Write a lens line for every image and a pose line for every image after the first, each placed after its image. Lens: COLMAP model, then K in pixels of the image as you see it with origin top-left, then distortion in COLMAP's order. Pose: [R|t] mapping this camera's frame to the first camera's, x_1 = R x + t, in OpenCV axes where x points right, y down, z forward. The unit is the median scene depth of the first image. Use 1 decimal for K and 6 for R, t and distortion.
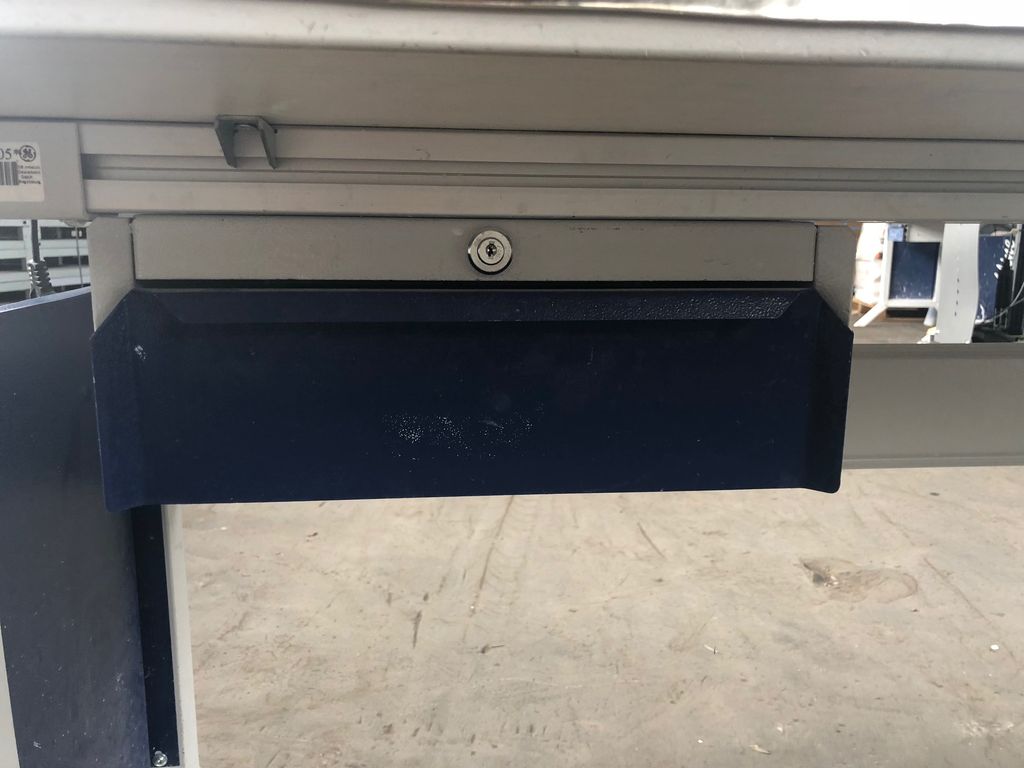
lens RADIAL K [[834.0, 0, 512.0], [0, 834.0, 384.0], [0, 0, 1]] dist [0.004775, 0.003881]
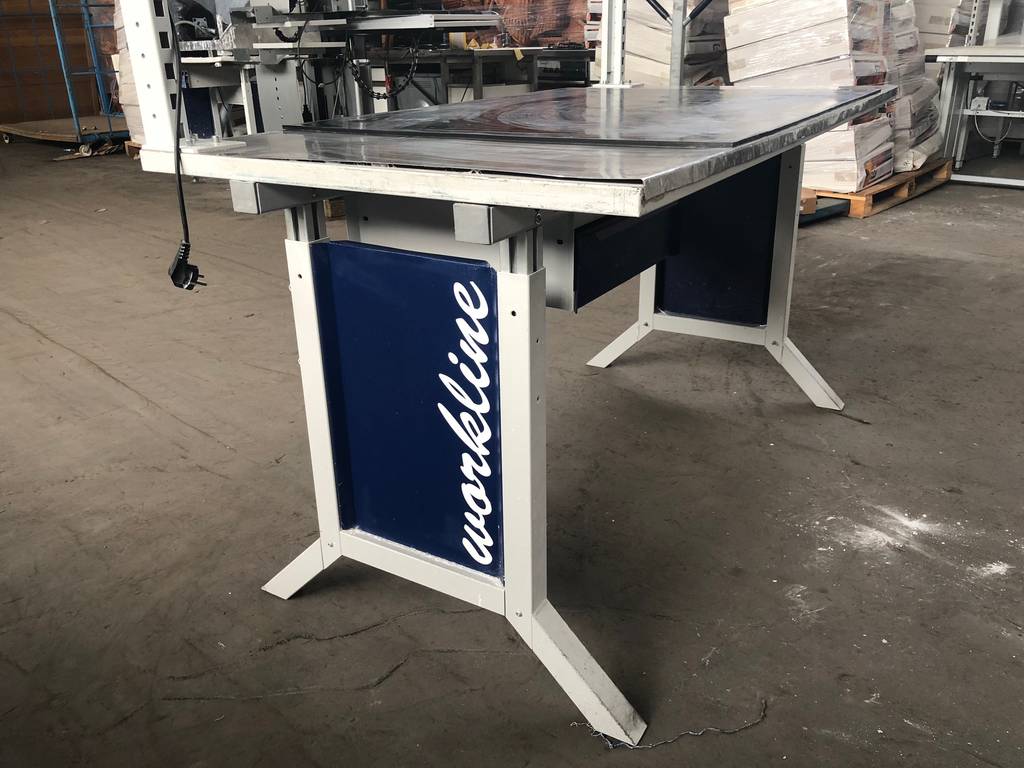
lens RADIAL K [[834.0, 0, 512.0], [0, 834.0, 384.0], [0, 0, 1]] dist [0.004775, 0.003881]
pose [[0.619654, -0.326778, 0.713614, -0.620291], [0.178433, 0.944051, 0.277361, -0.101563], [-0.764323, -0.044536, 0.643293, -0.166107]]
